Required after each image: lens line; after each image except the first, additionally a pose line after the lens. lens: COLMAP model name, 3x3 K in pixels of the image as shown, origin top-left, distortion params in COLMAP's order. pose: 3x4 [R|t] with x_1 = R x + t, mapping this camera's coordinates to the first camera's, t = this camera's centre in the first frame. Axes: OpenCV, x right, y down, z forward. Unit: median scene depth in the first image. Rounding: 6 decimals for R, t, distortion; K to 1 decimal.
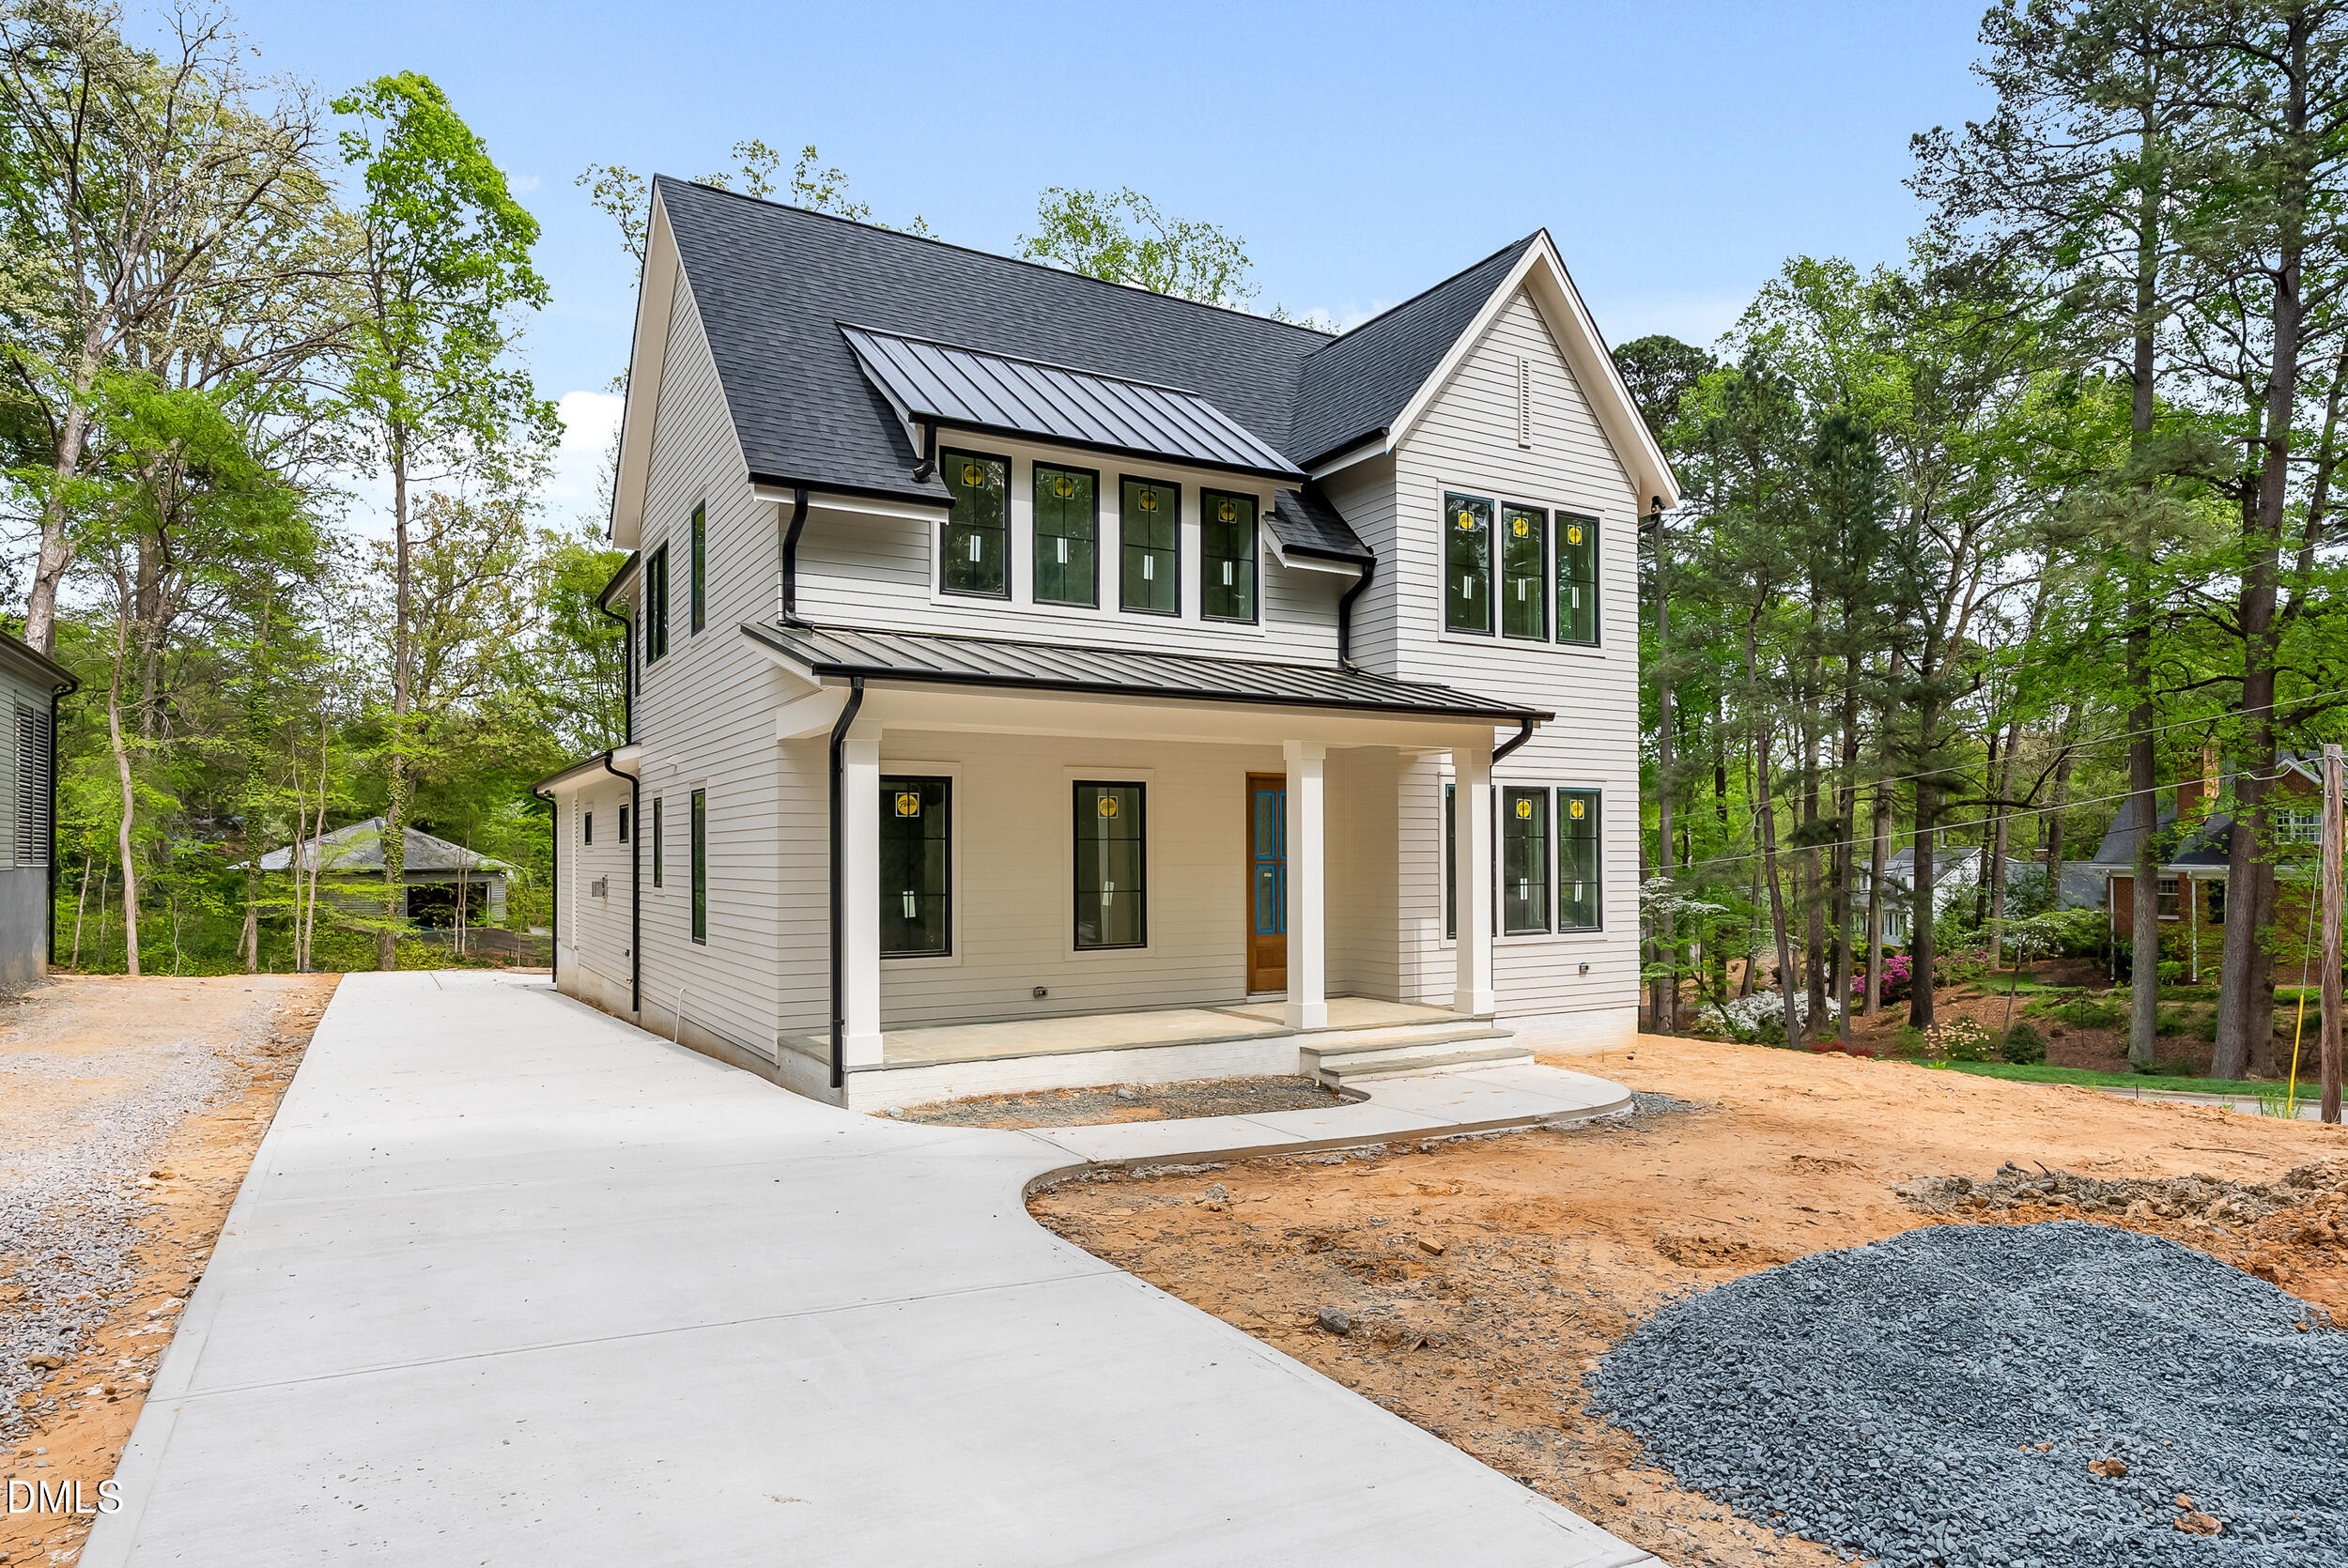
lens RADIAL K [[1358.9, 0, 1198.0], [0, 1358.9, 828.6], [0, 0, 1]] dist [-0.007452, 0.004719]
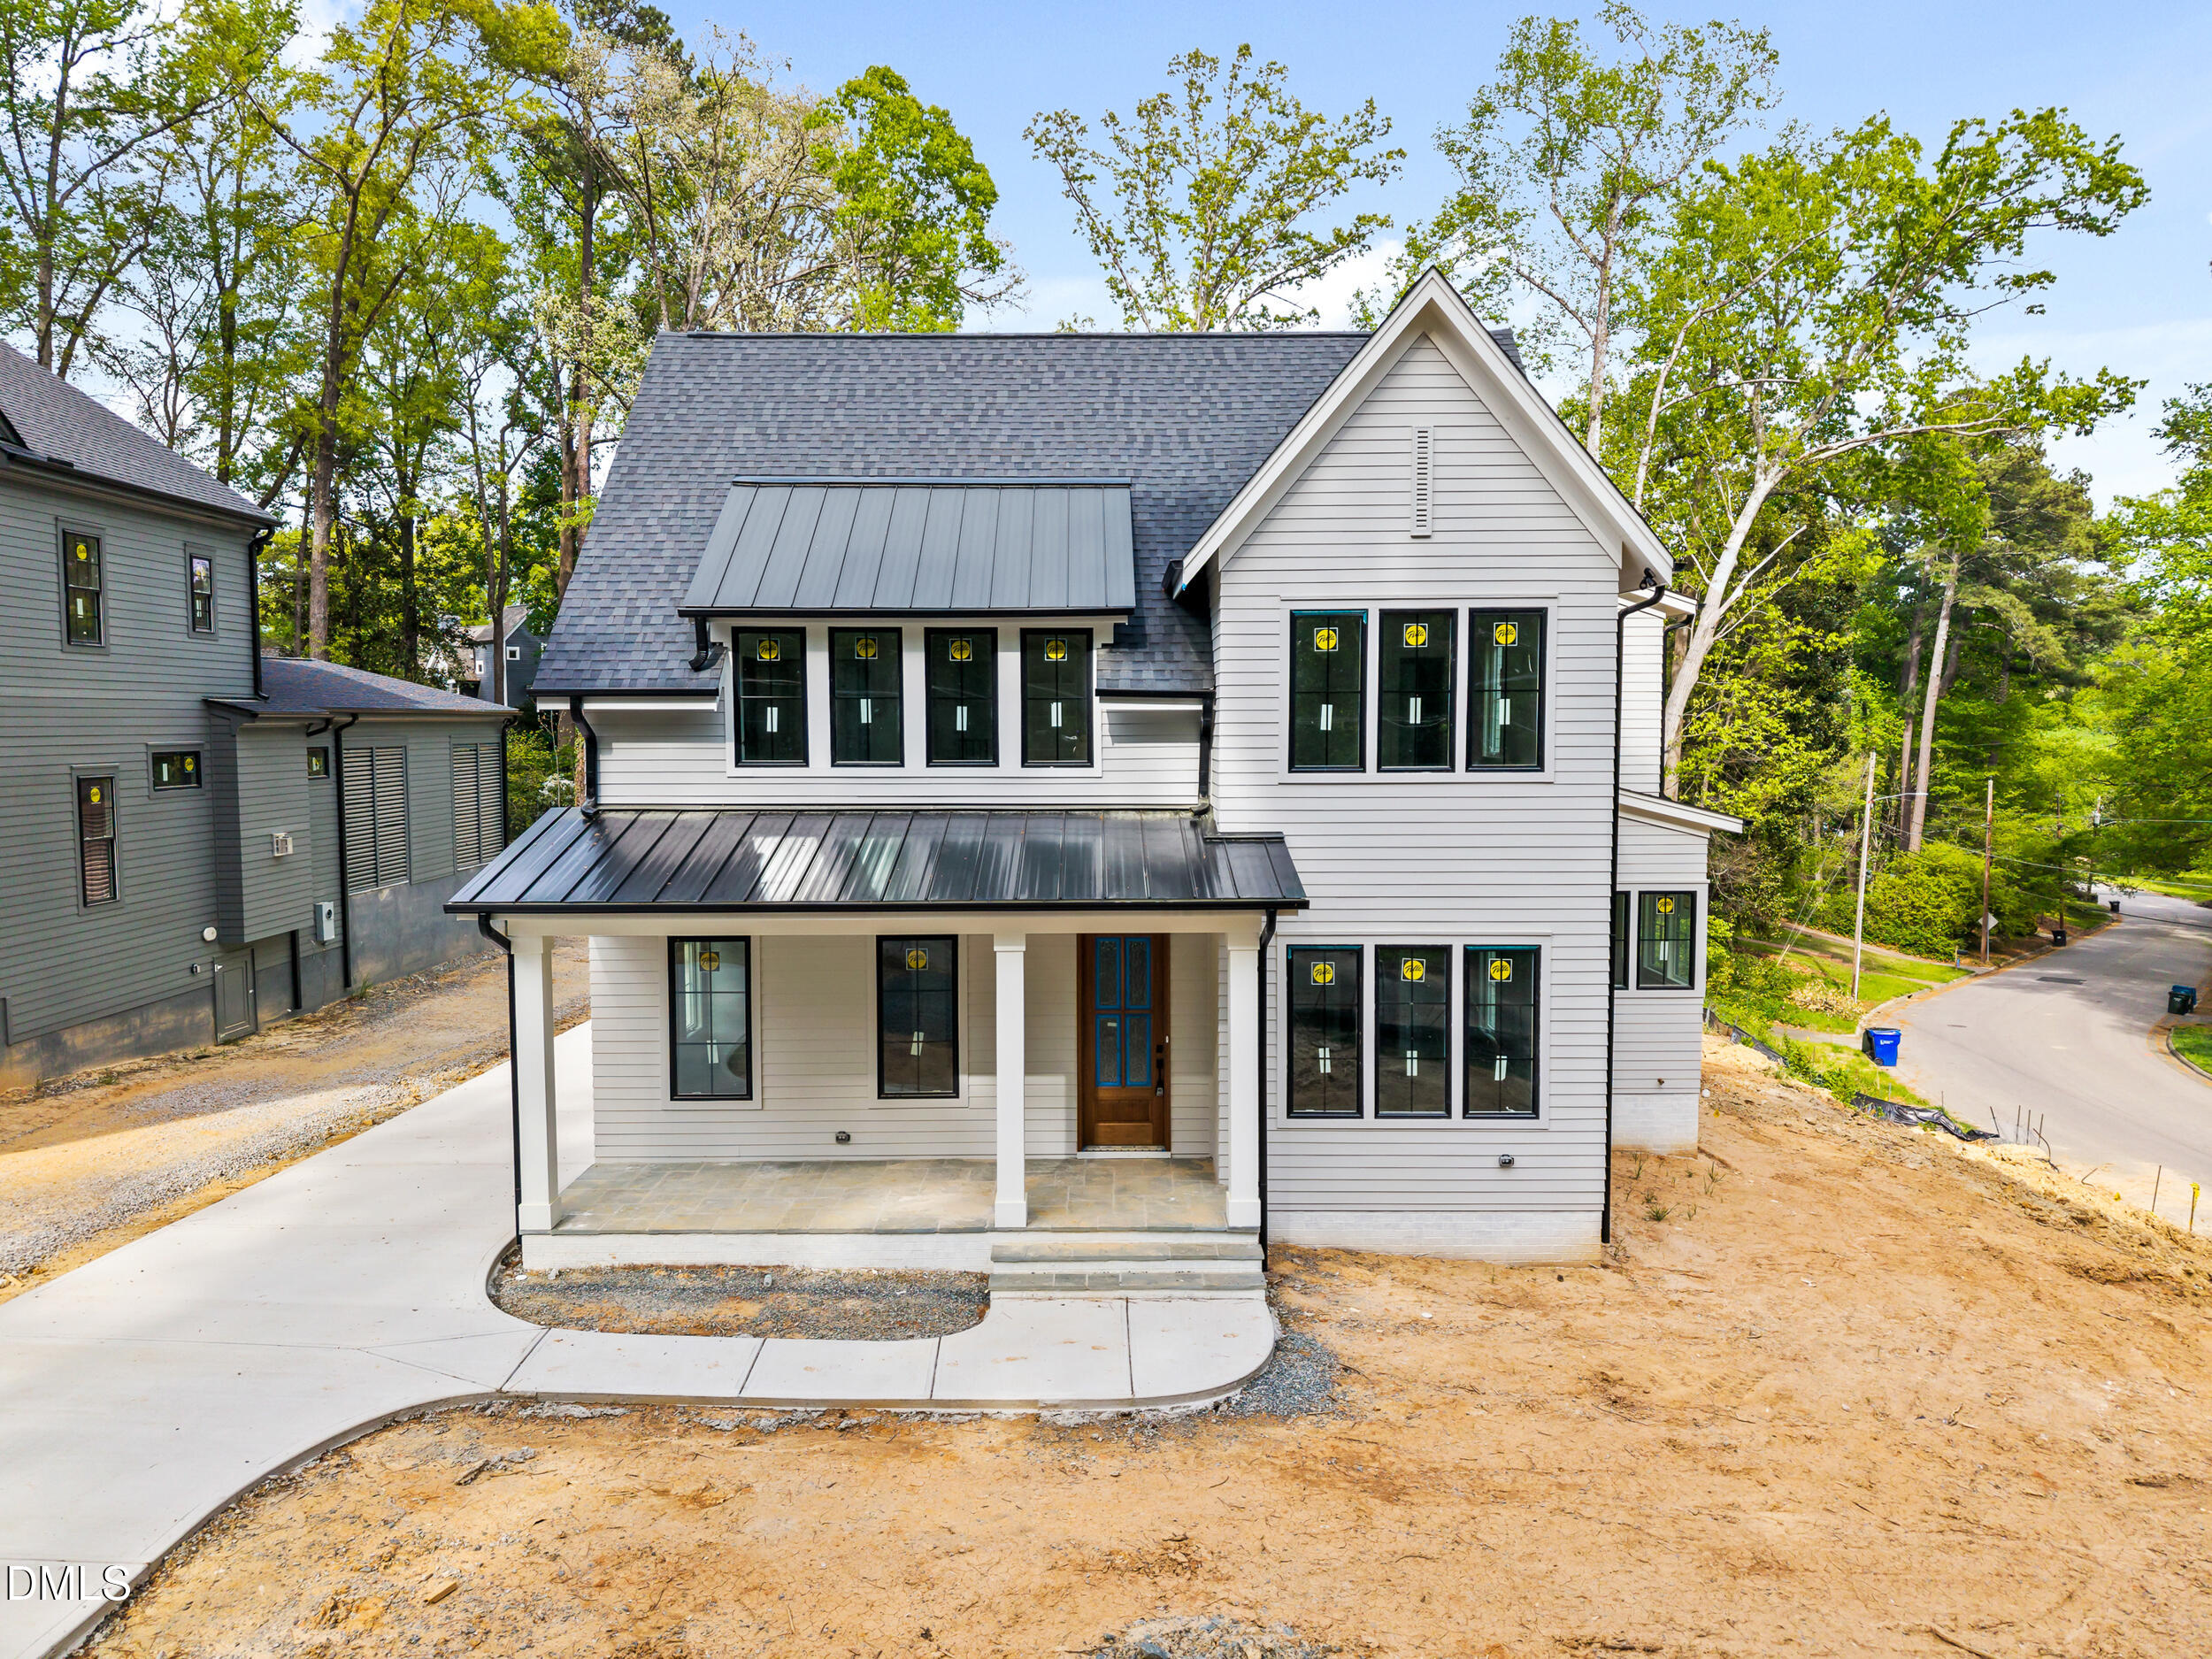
lens RADIAL K [[1484.4, 0, 1098.8], [0, 1484.4, 828.6], [0, 0, 1]] dist [0.022178, -0.021855]
pose [[0.861144, 0.038660, -0.506889, 0.586137], [0.005941, 0.996271, 0.086077, -0.200976], [0.508326, -0.077136, 0.857703, 0.123414]]
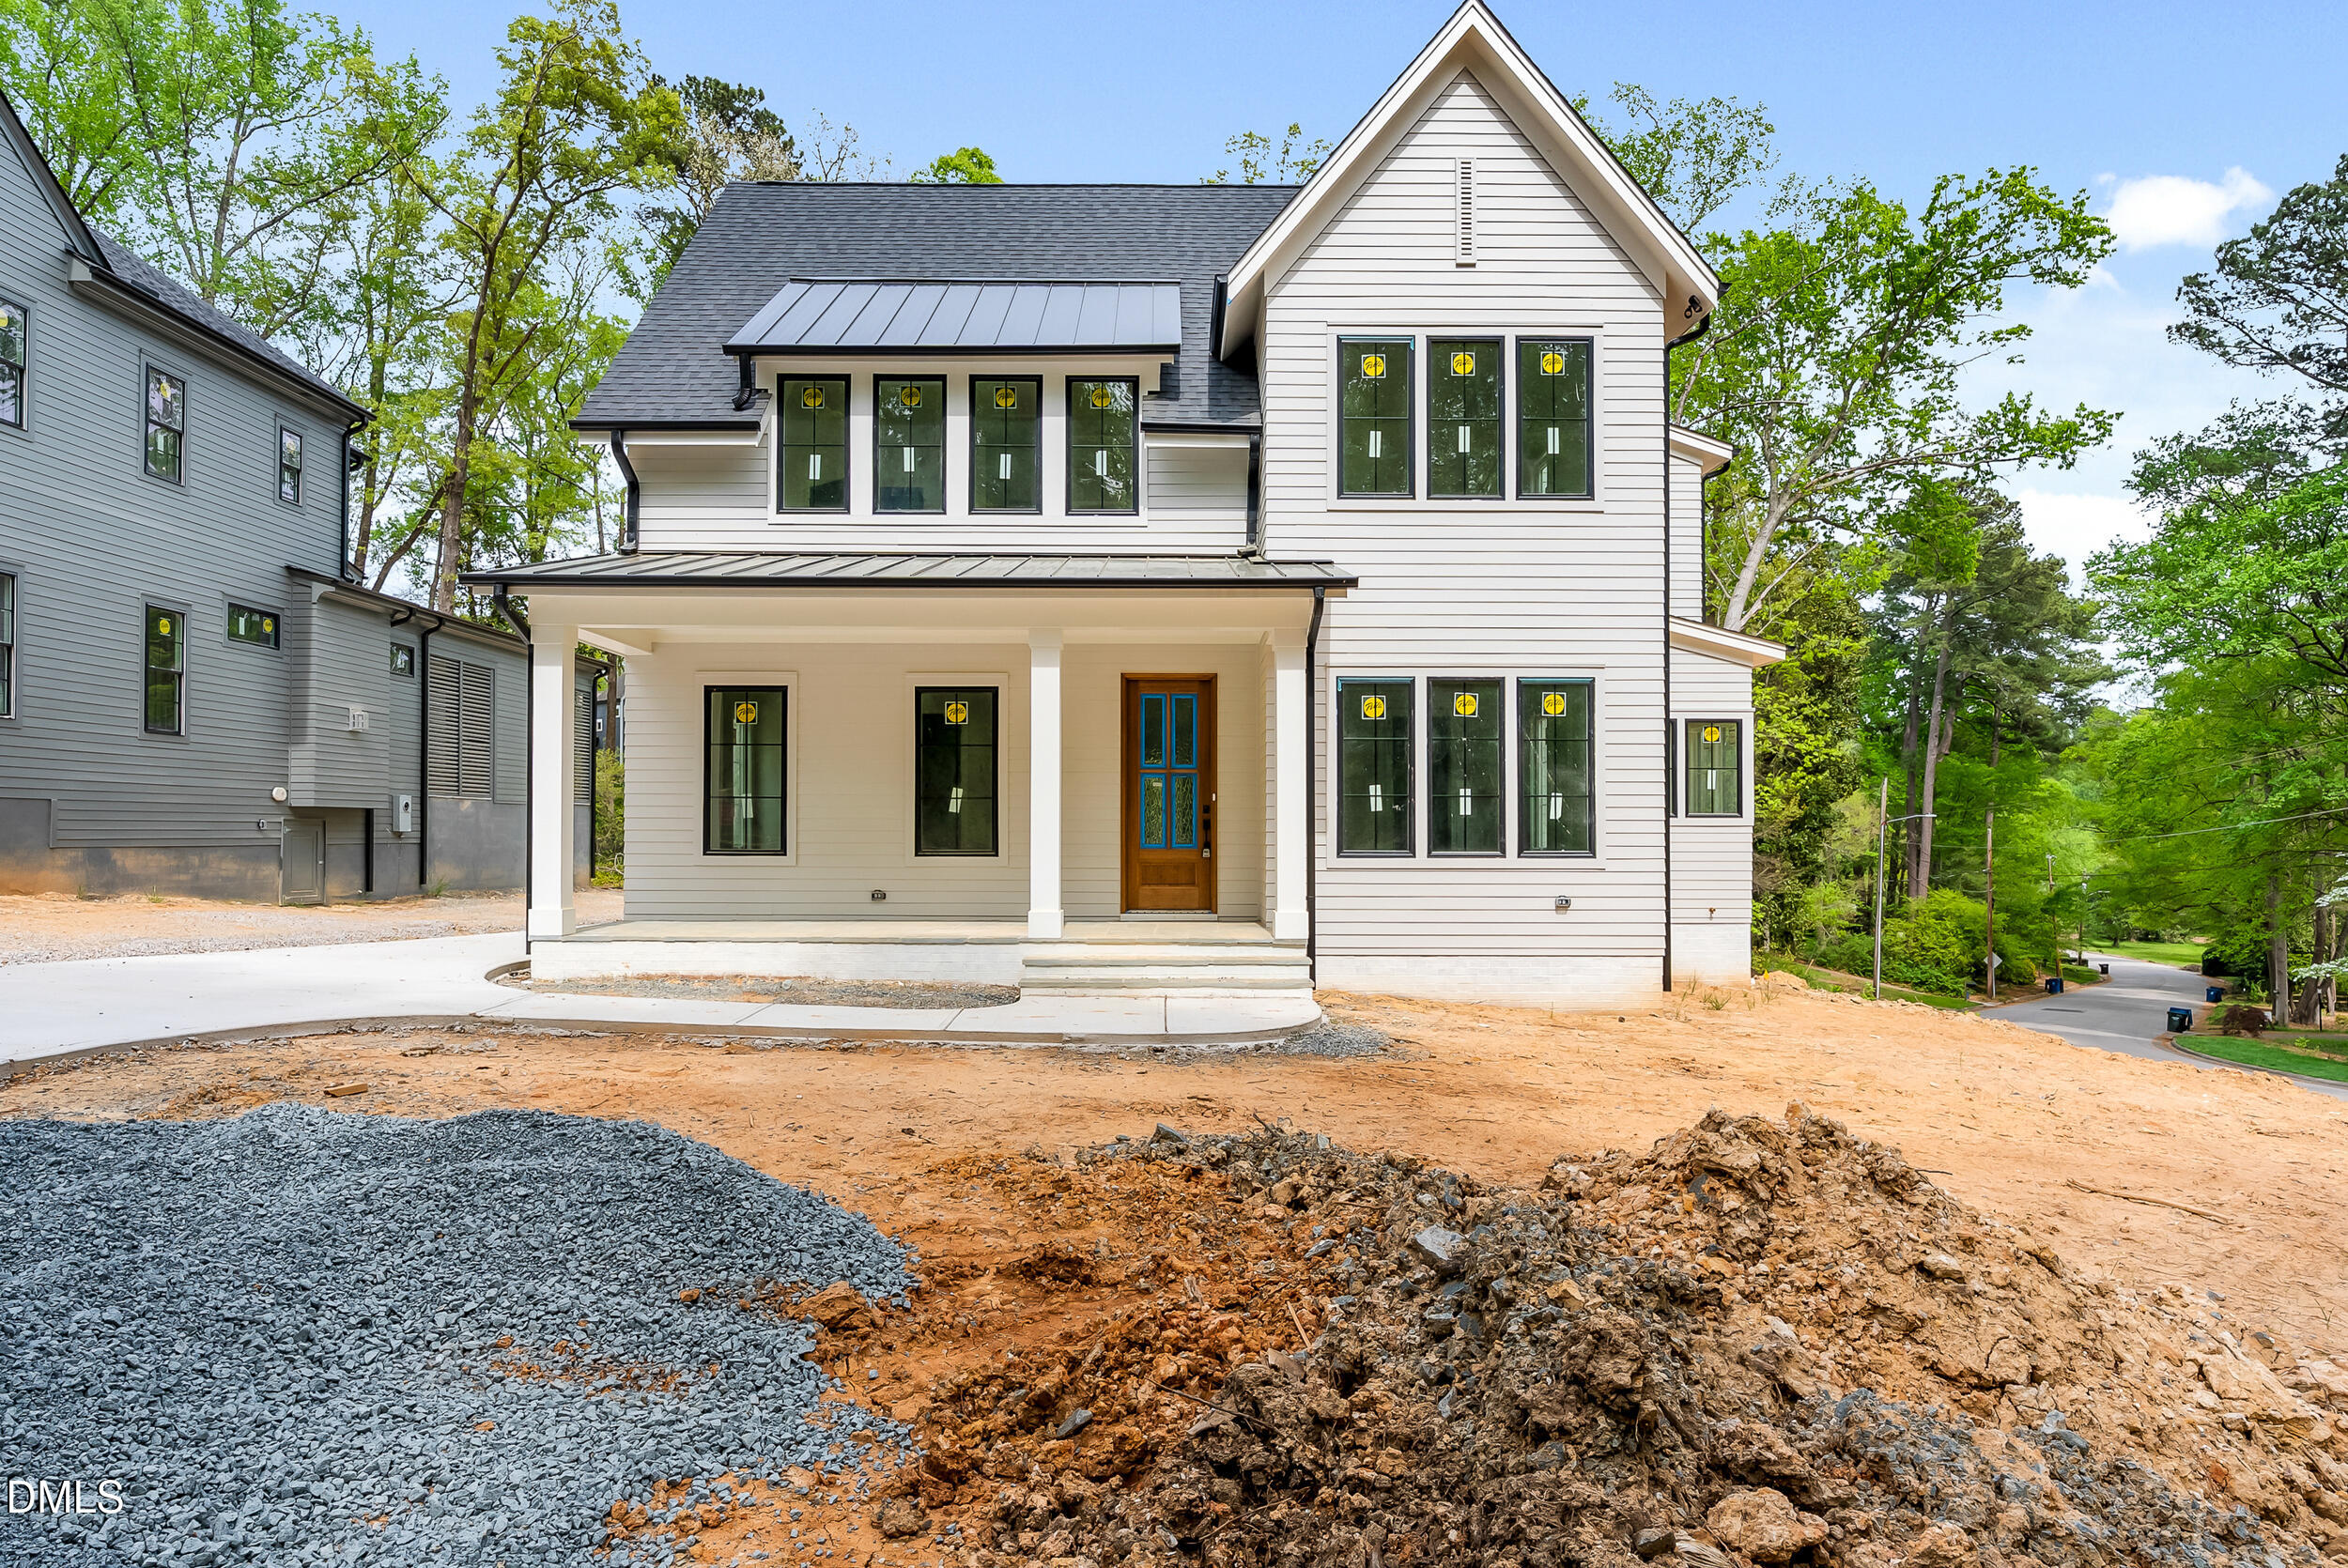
lens RADIAL K [[1358.9, 0, 1174.4], [0, 1358.9, 803.7], [0, 0, 1]] dist [-0.007452, 0.004719]
pose [[0.862523, -0.002370, -0.506013, 0.550576], [0.002996, 0.999995, 0.000423, 0.048627], [0.506010, -0.001881, 0.862526, 0.217945]]
